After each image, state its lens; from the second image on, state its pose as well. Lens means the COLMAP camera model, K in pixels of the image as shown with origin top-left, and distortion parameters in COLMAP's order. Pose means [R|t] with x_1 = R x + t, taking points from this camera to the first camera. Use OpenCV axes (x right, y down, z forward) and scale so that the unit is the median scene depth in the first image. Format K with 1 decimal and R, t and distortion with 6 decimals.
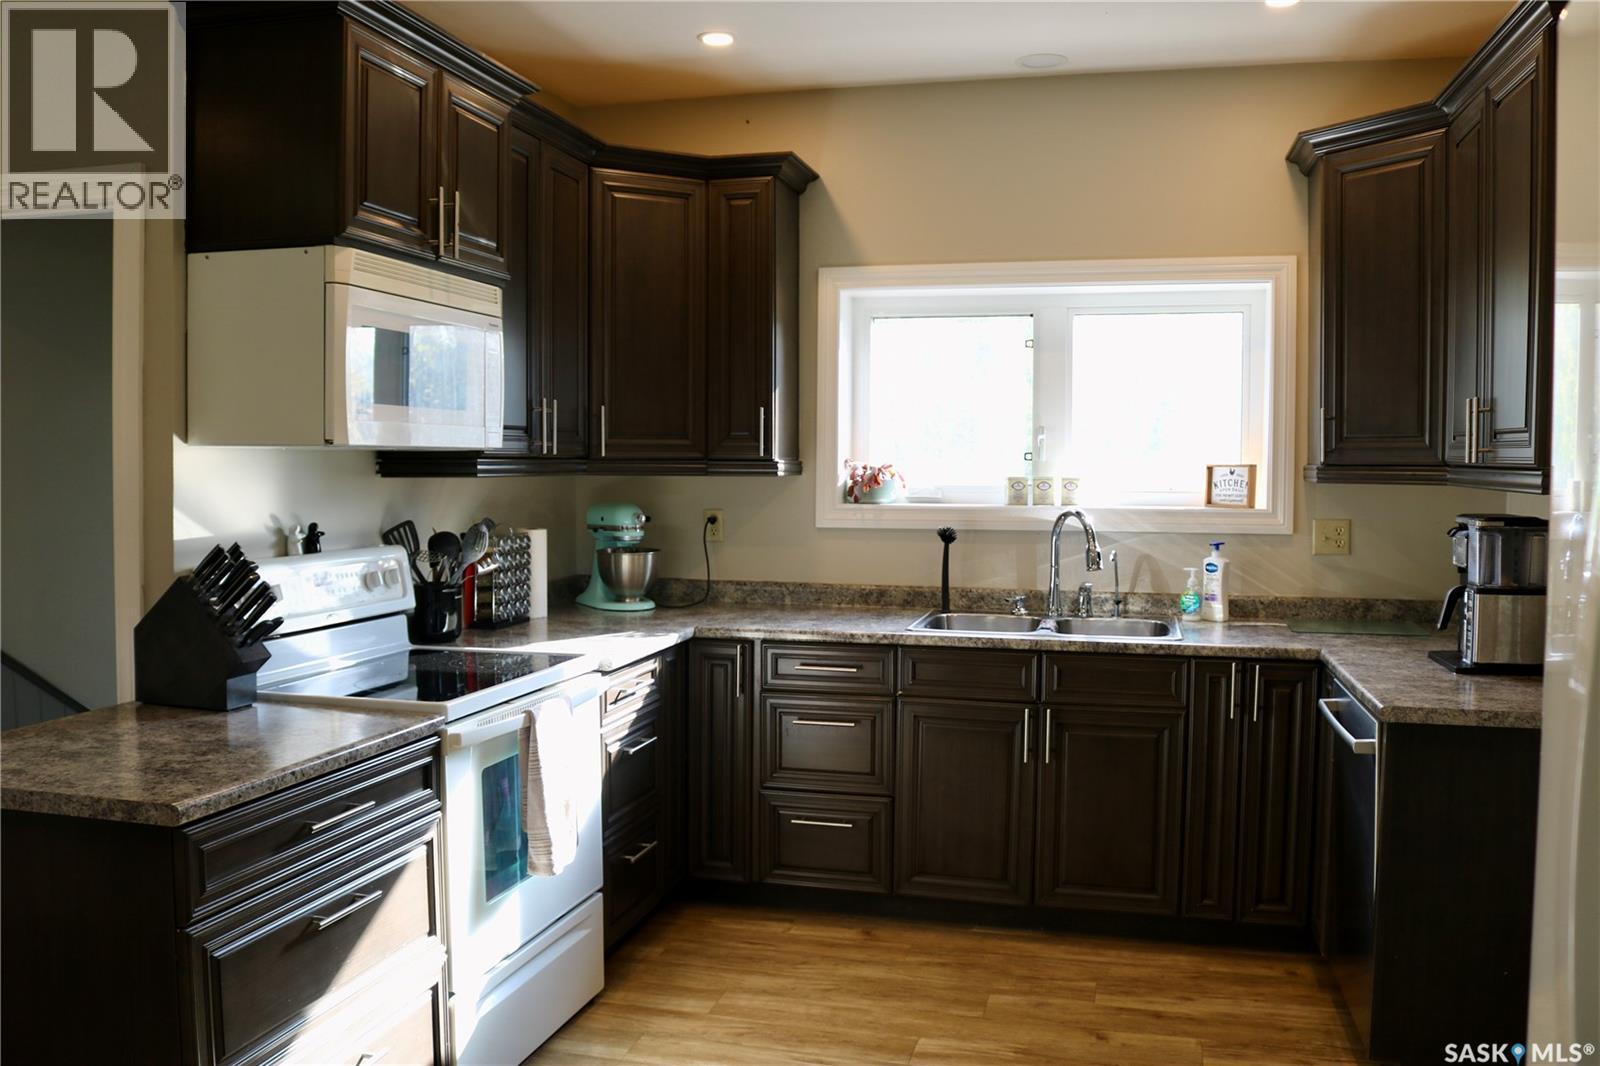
lens RADIAL K [[1332.7, 0, 800.0], [0, 1332.7, 533.0], [0, 0, 1]] dist [-0.163028, 0.135177]
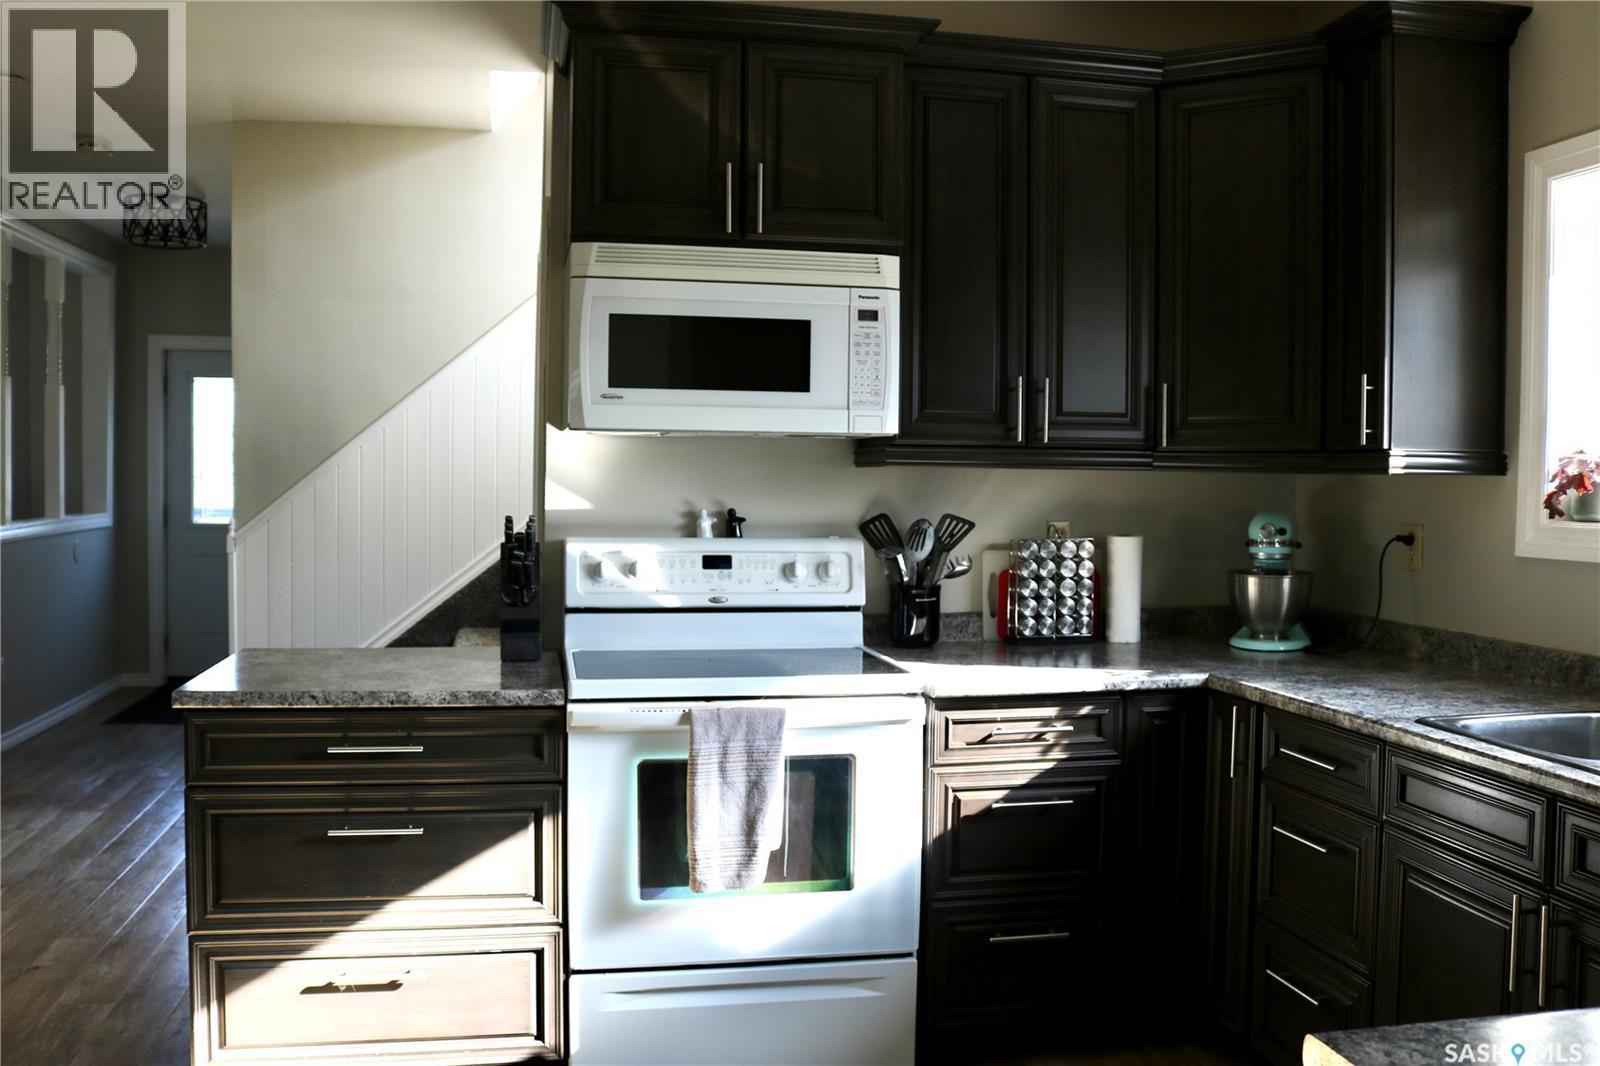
lens RADIAL K [[1314.2, 0, 800.0], [0, 1314.2, 533.0], [0, 0, 1]] dist [-0.065309, -0.003305]
pose [[0.442279, 0.035947, -0.896157, 0.441440], [-0.057734, 0.998265, 0.011549, -0.002596], [0.895017, 0.046630, 0.443587, 0.437582]]
